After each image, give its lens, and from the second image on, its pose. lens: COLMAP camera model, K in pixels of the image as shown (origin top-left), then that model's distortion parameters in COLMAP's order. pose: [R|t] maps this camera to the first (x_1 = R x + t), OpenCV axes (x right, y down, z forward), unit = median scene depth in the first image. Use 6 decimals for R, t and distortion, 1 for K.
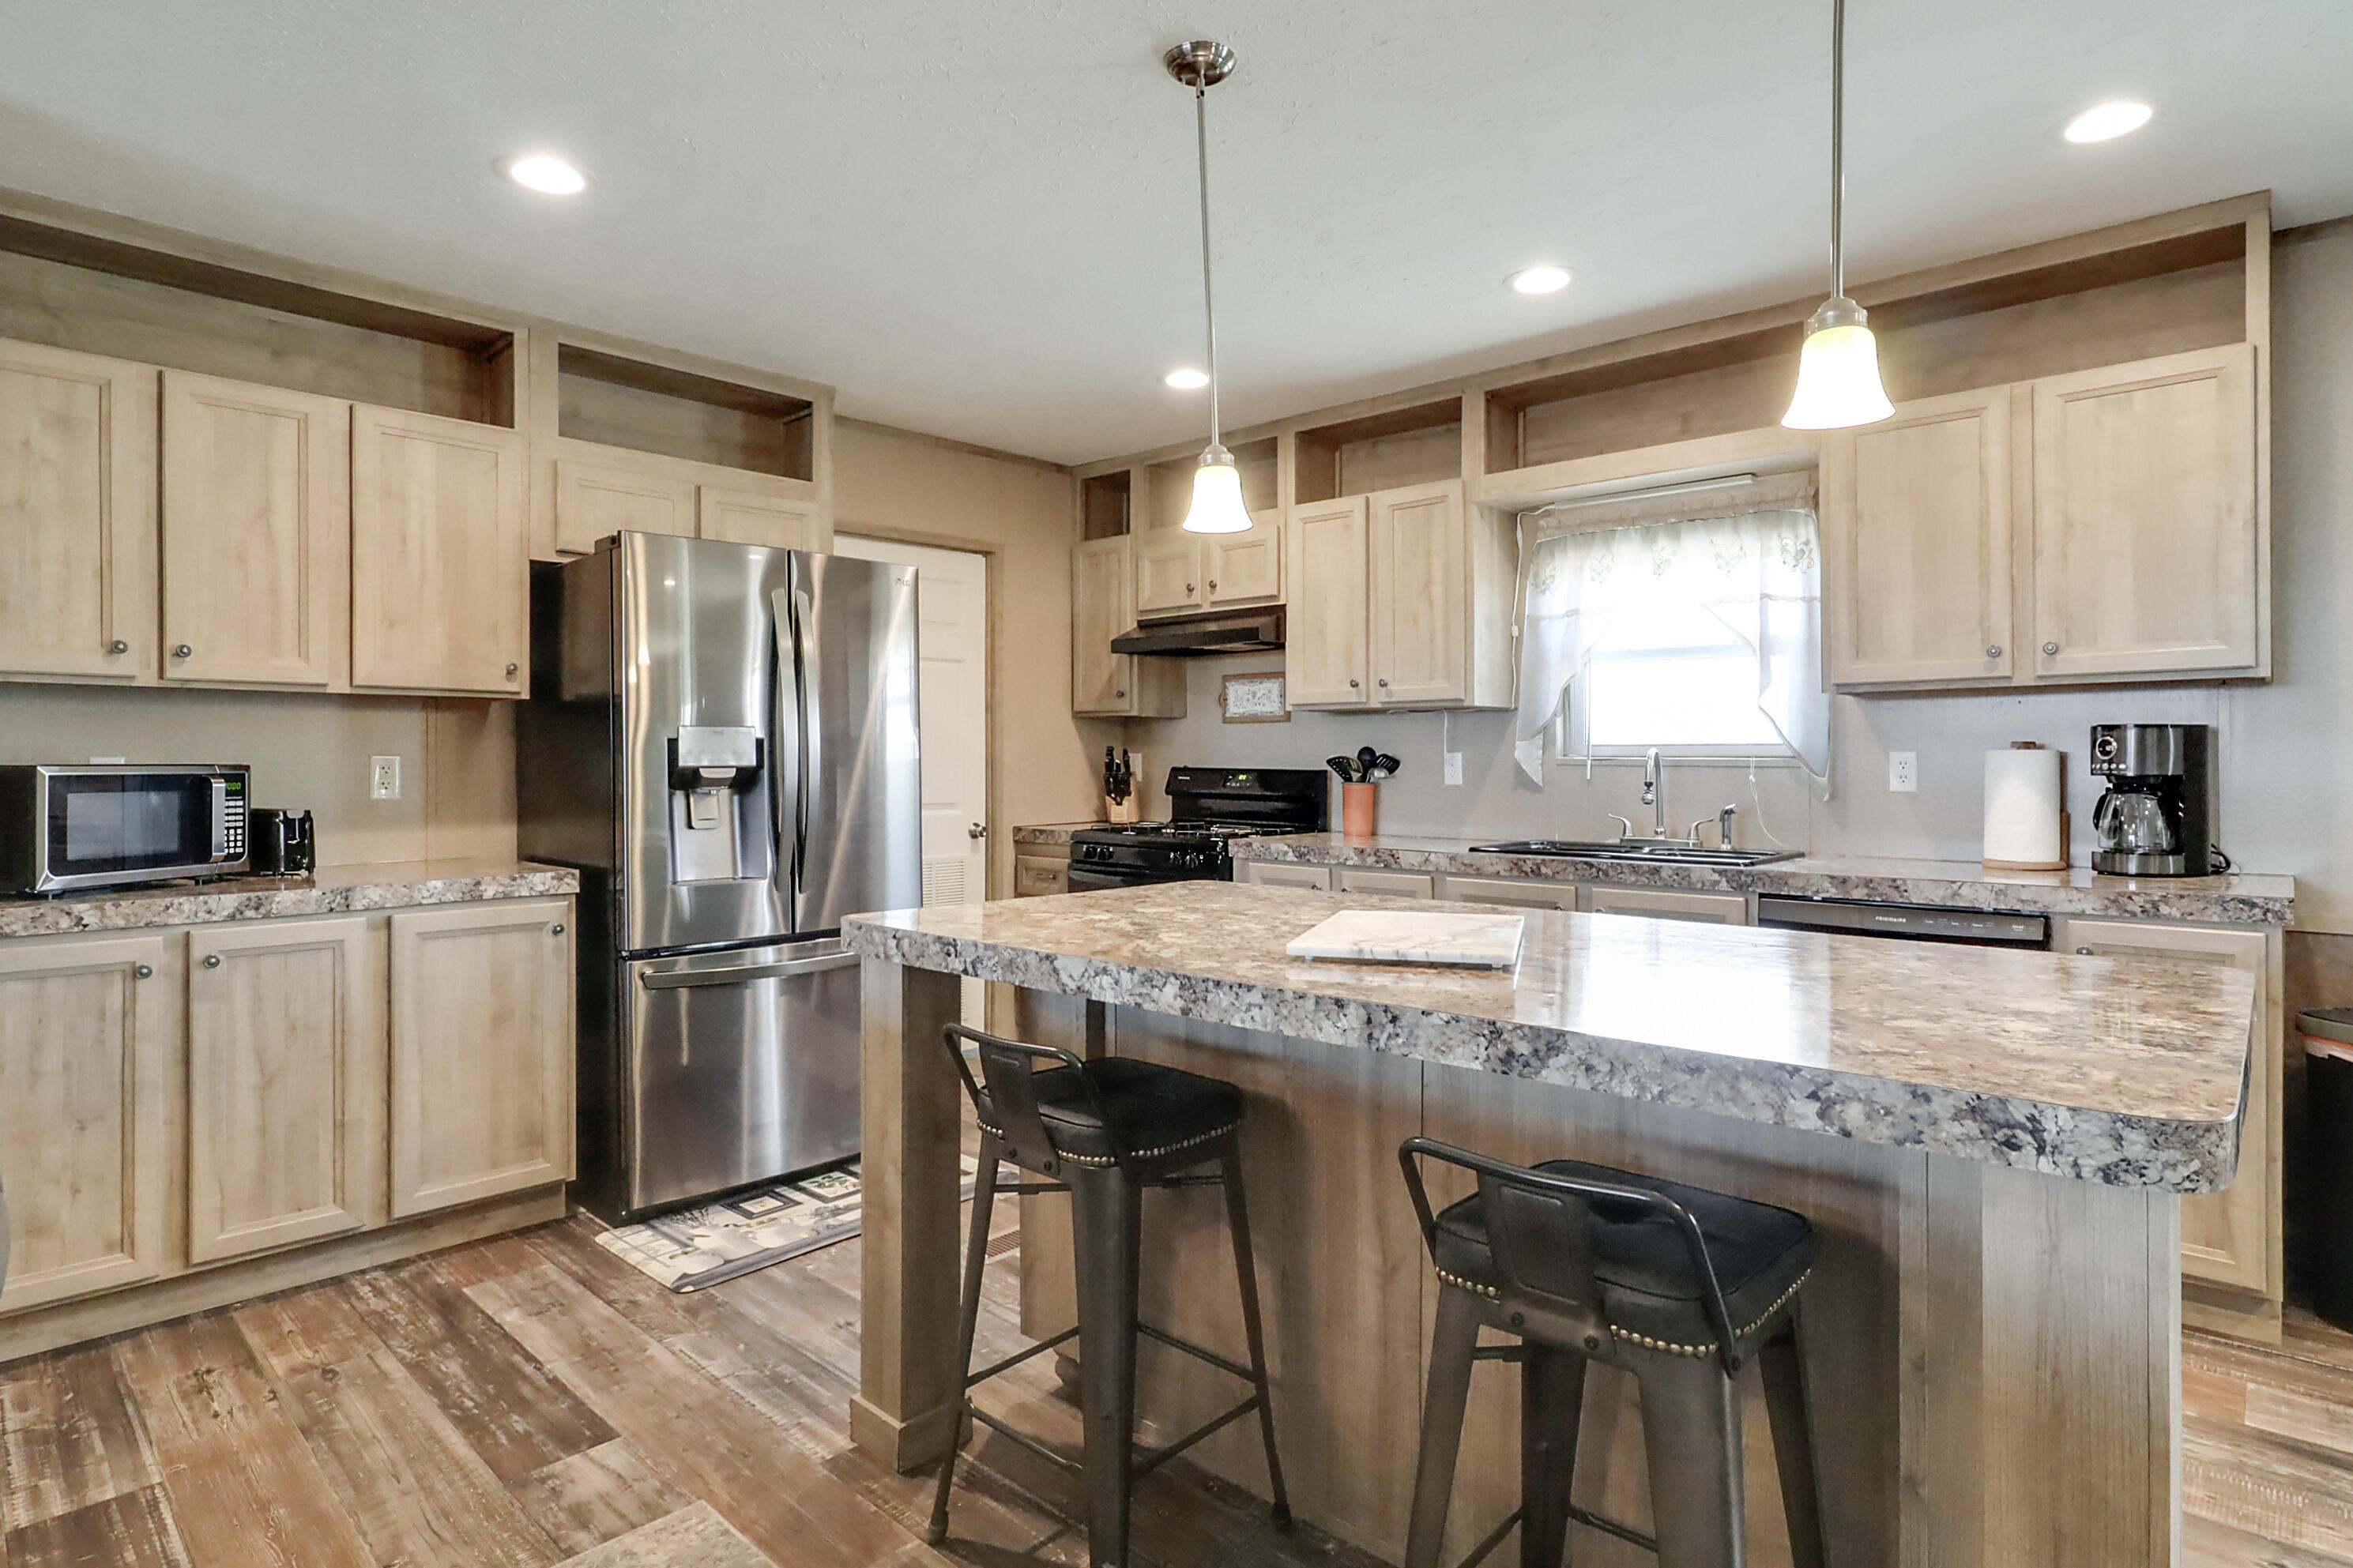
lens RADIAL K [[1223.9, 0, 1188.6], [0, 1223.9, 767.2], [0, 0, 1]] dist [-0.026526, 0.003389]
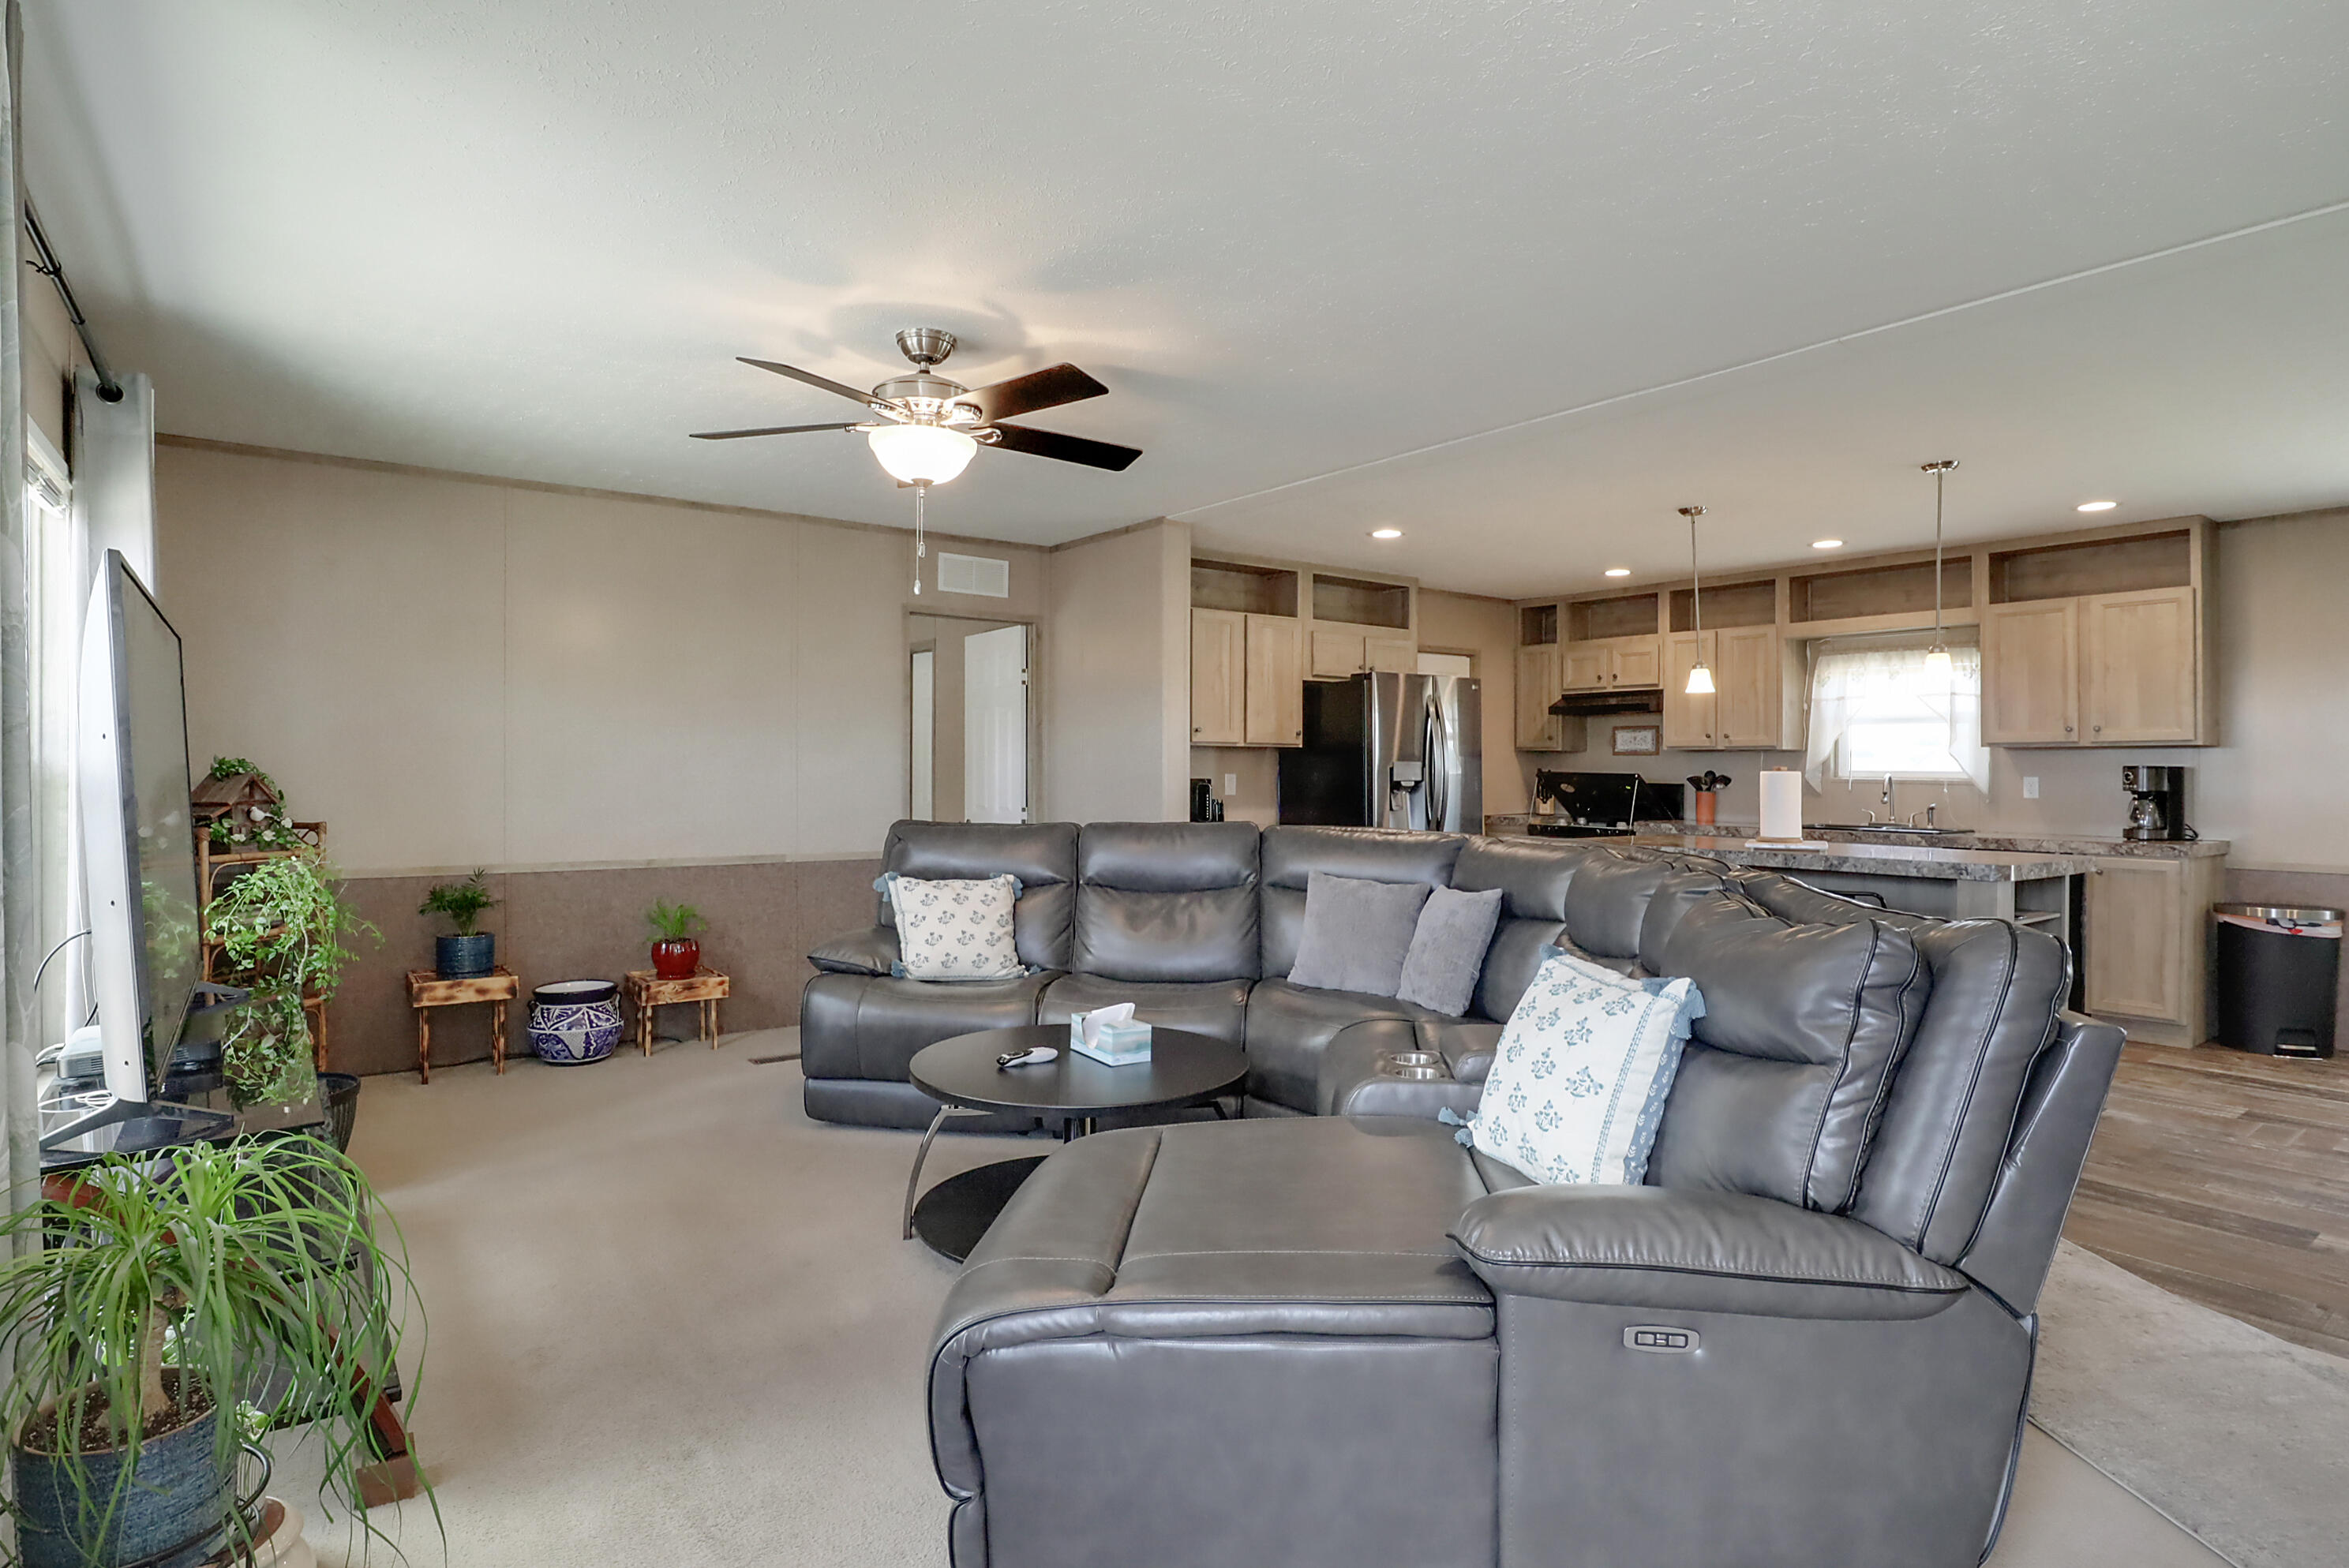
lens RADIAL K [[1221.8, 0, 1167.7], [0, 1221.8, 785.5], [0, 0, 1]] dist [-0.026526, 0.003389]
pose [[0.981491, 0.009879, -0.191253, -0.388528], [-0.008797, 0.999940, 0.006503, -0.001349], [0.191306, -0.004700, 0.981519, -1.160022]]
